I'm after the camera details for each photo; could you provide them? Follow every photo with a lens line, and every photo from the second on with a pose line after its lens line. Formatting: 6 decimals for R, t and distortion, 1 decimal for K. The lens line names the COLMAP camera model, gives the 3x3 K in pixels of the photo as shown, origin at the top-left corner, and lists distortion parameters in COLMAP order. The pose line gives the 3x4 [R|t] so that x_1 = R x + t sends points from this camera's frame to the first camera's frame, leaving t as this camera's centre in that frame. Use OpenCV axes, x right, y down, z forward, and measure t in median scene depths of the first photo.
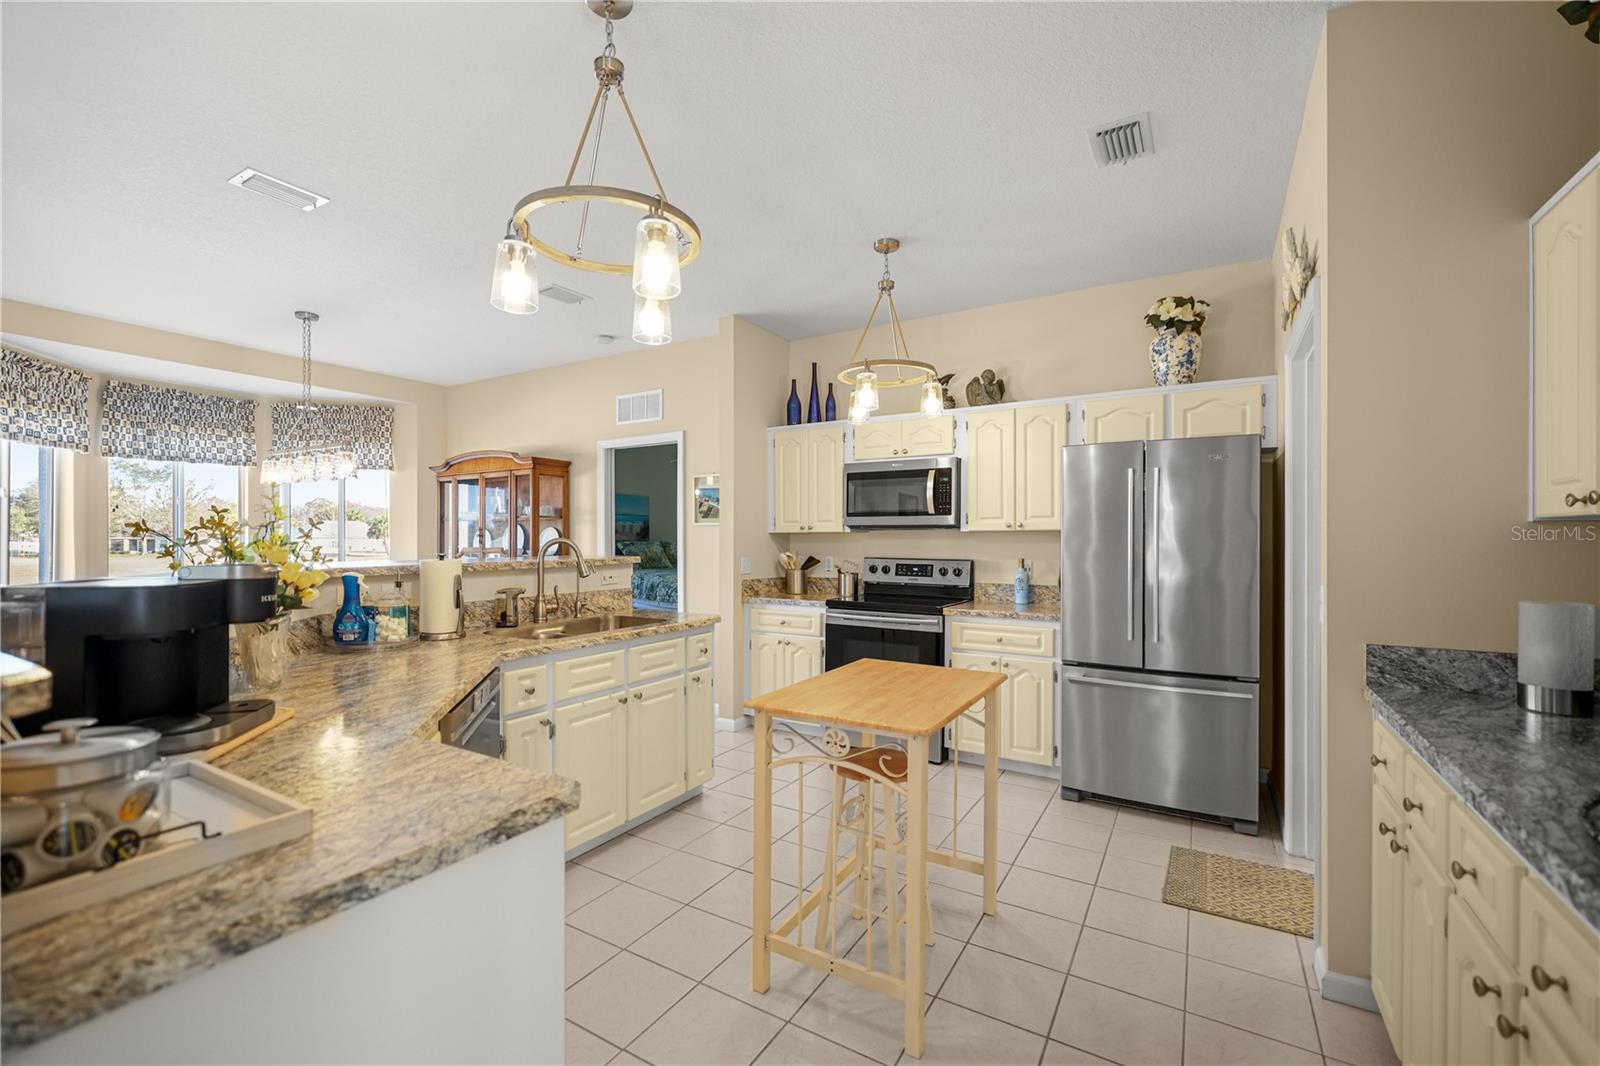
lens RADIAL K [[673.9, 0, 808.4], [0, 673.9, 534.3], [0, 0, 1]] dist [0.001128, 0.000325]
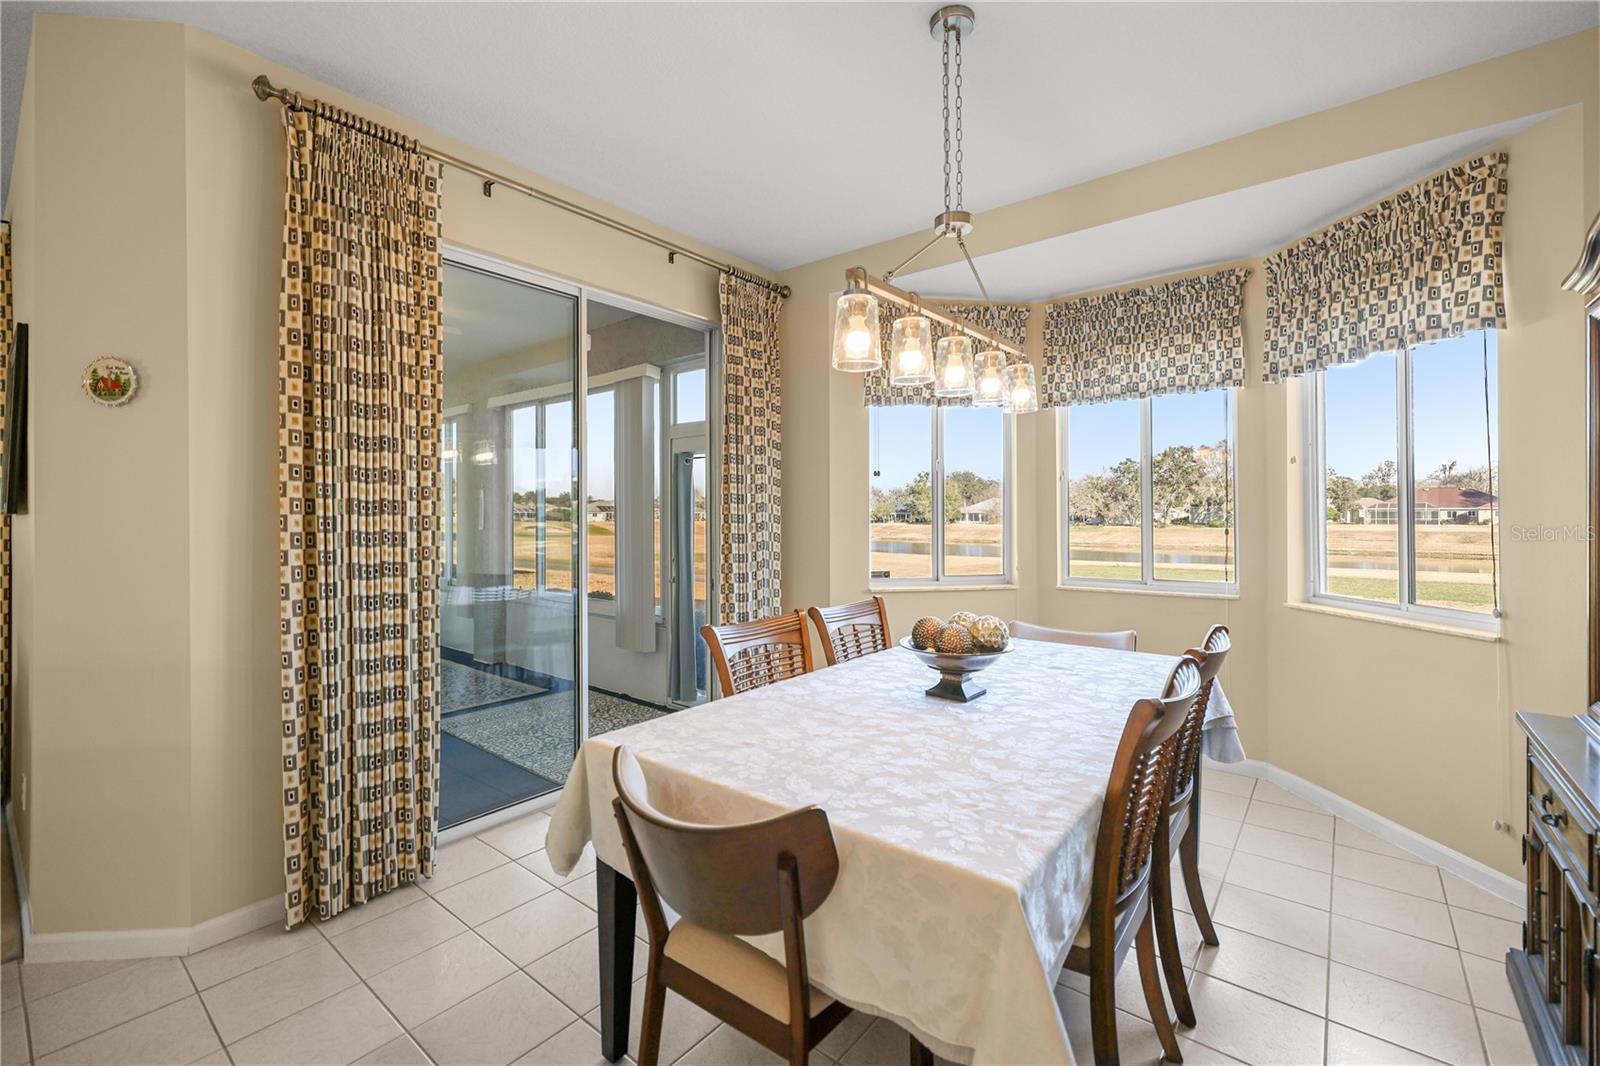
lens RADIAL K [[673.9, 0, 800.6], [0, 673.9, 522.4], [0, 0, 1]] dist [0.001128, 0.000325]
pose [[-0.132015, 0.008476, -0.991211, -0.214127], [0.007200, 0.999945, 0.007592, 0.007329], [0.991222, -0.006135, -0.132069, 0.726586]]
